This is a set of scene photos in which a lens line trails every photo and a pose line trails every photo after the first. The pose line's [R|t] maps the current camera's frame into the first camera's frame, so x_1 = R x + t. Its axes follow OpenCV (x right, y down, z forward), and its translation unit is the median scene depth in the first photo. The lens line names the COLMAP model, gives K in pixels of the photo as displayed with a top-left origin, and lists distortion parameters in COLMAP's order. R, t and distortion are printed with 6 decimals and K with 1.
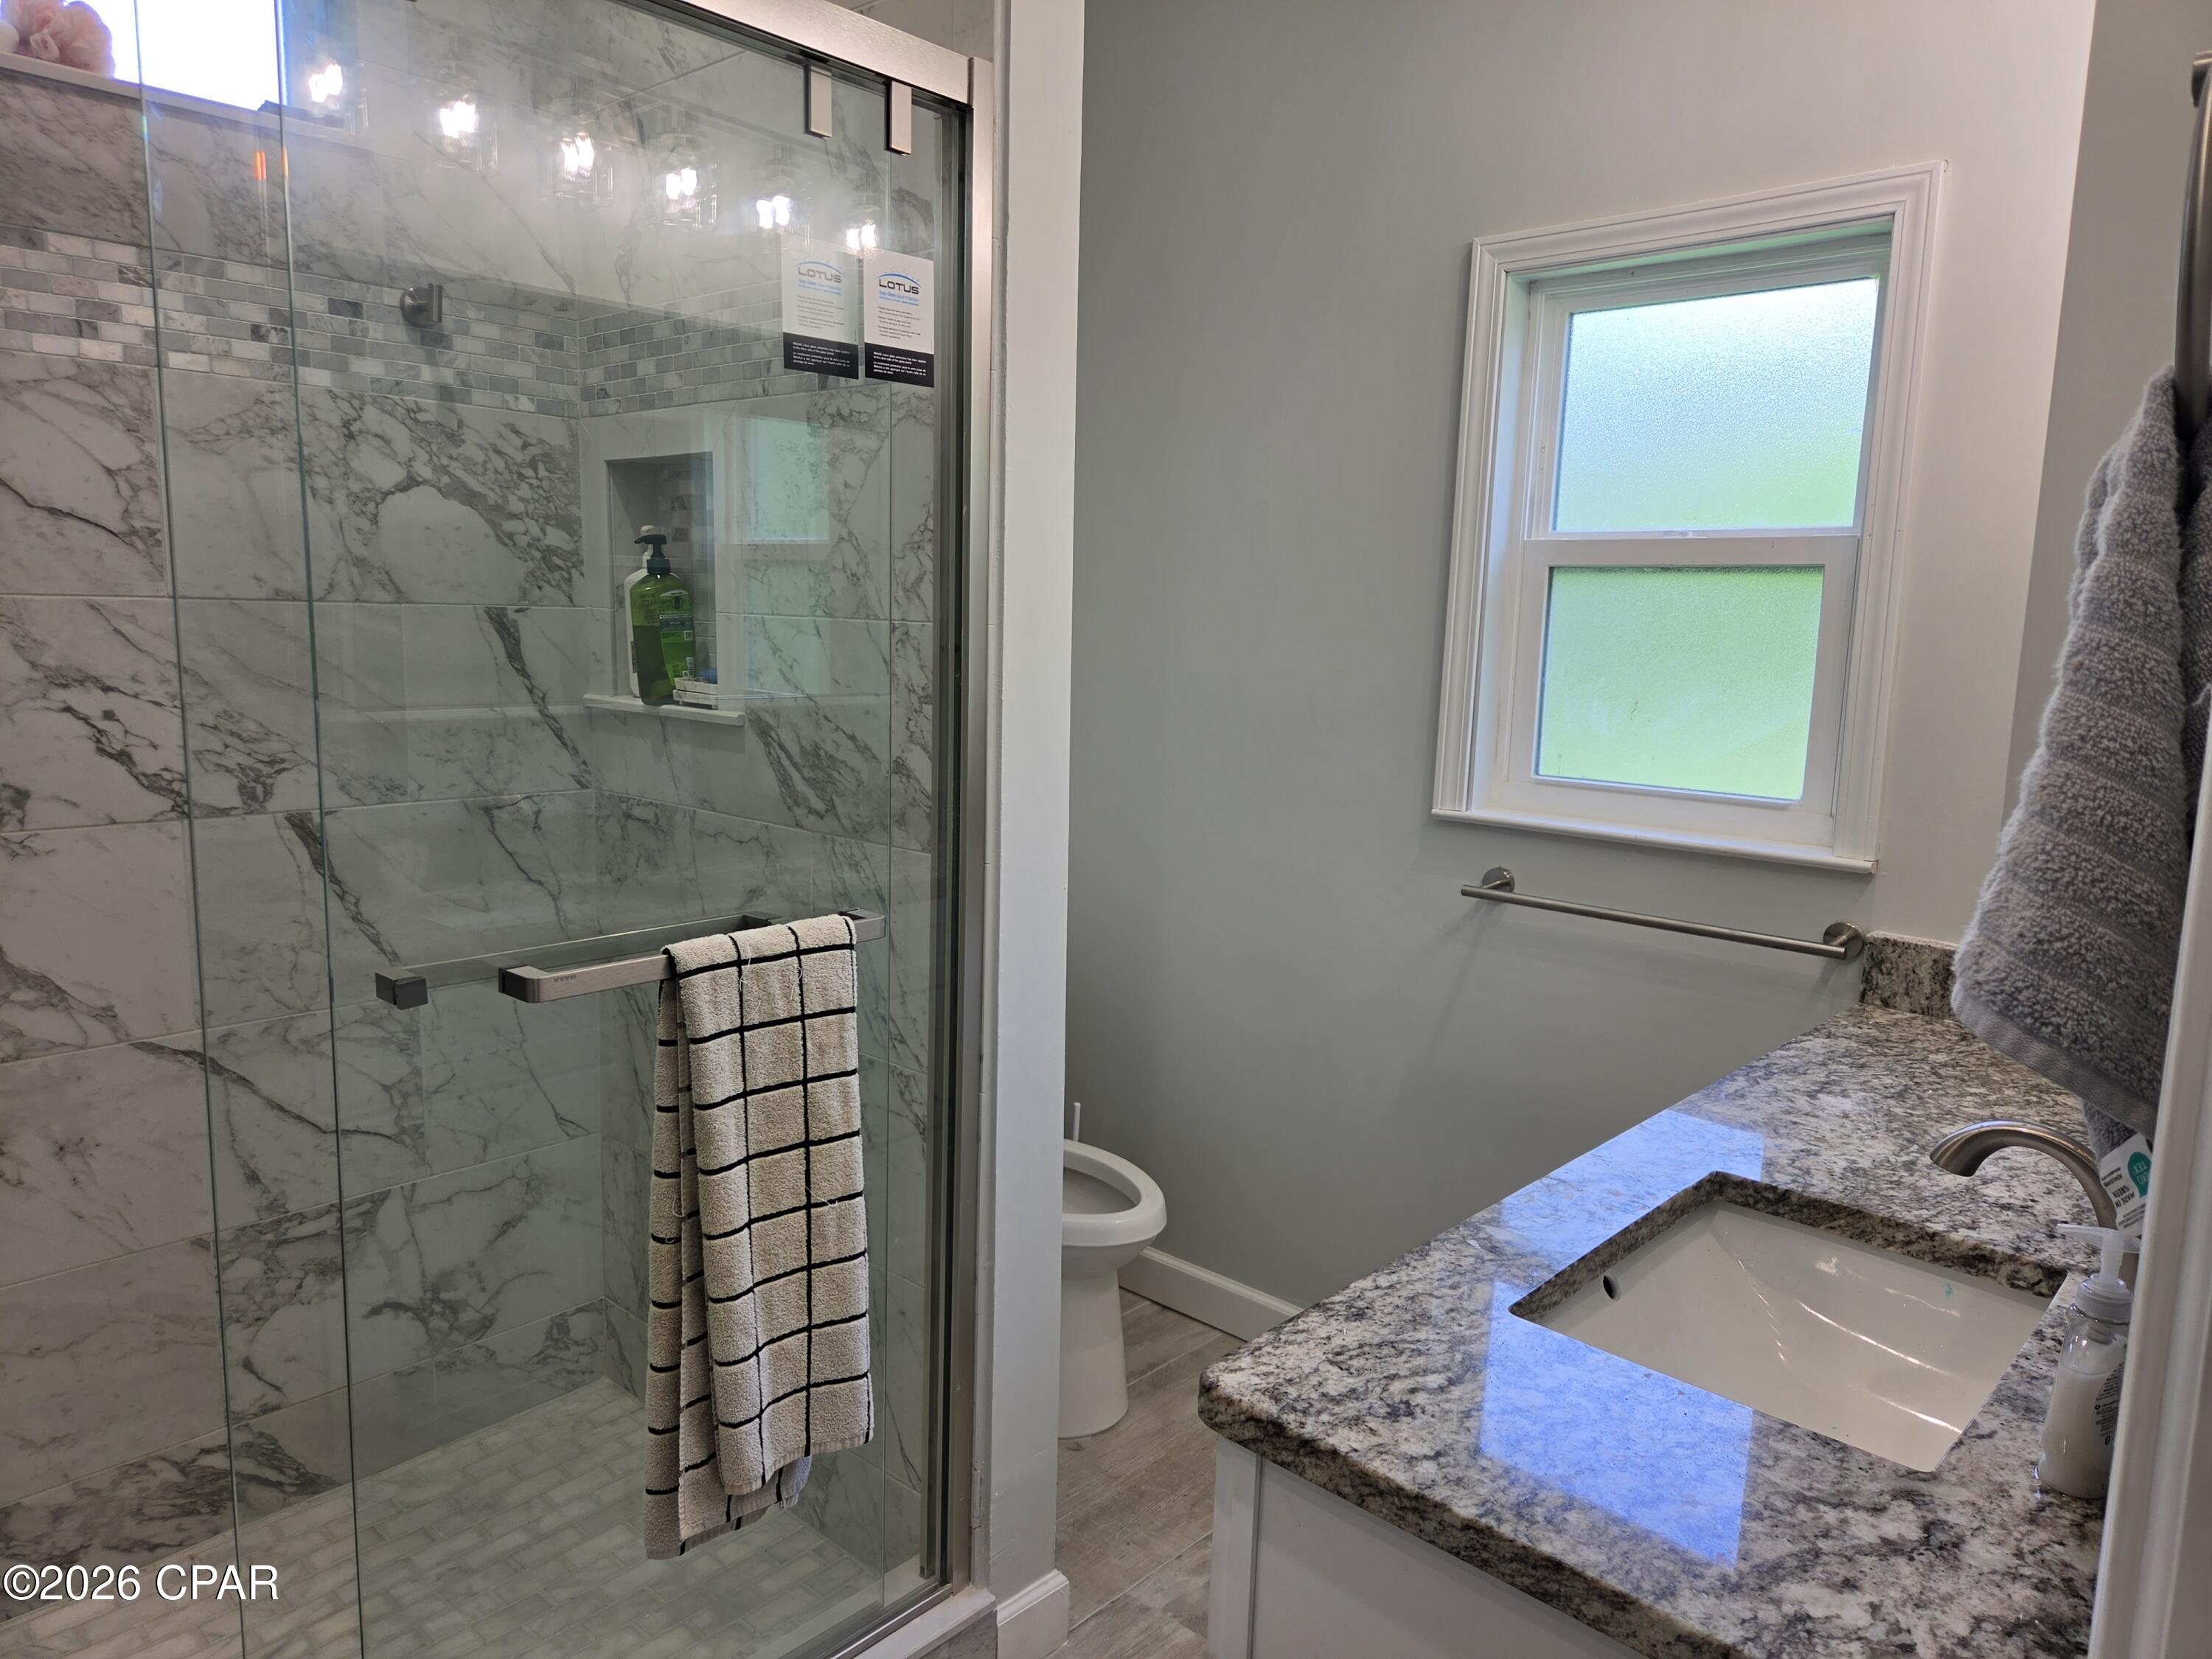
lens RADIAL K [[1482.3, 0, 1122.3], [0, 1482.3, 828.2], [0, 0, 1]] dist [0.069823, -0.060860]
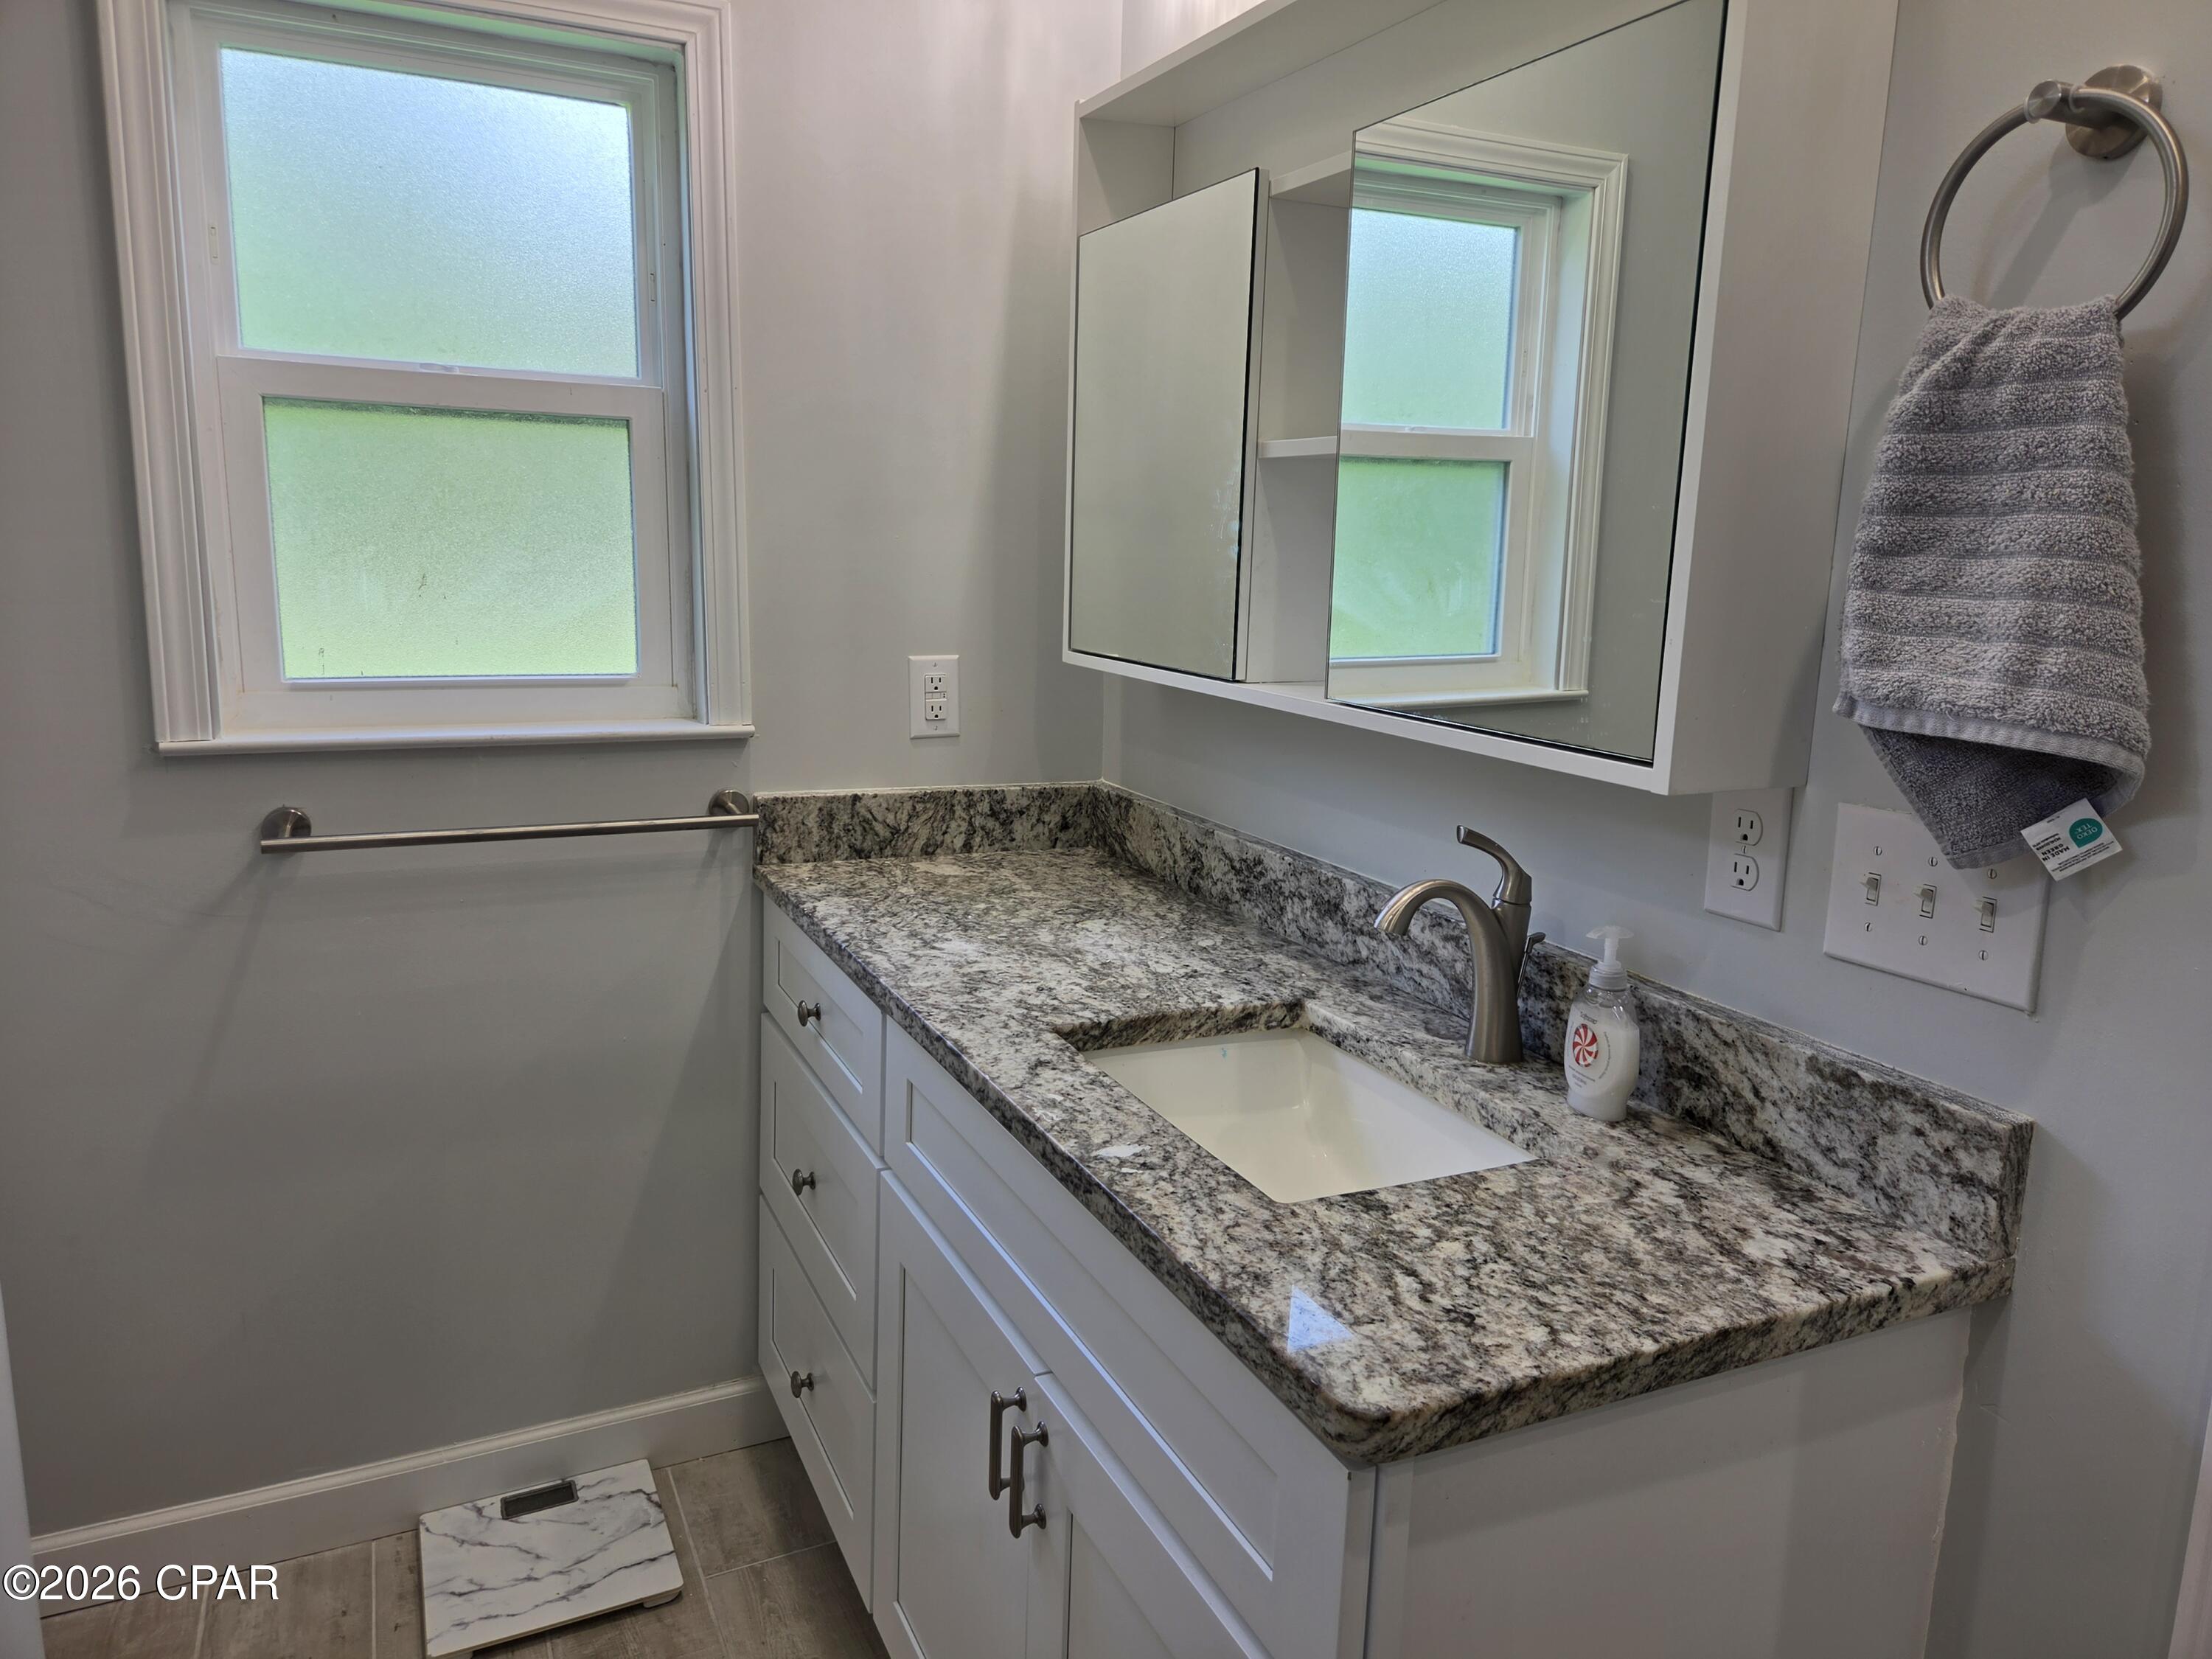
lens RADIAL K [[1482.3, 0, 1113.6], [0, 1482.3, 825.7], [0, 0, 1]] dist [0.069823, -0.060860]
pose [[0.375873, -0.193588, 0.906225, -0.462178], [0.117223, 0.980013, 0.160730, -0.061976], [-0.919227, 0.045817, 0.391053, 0.547856]]
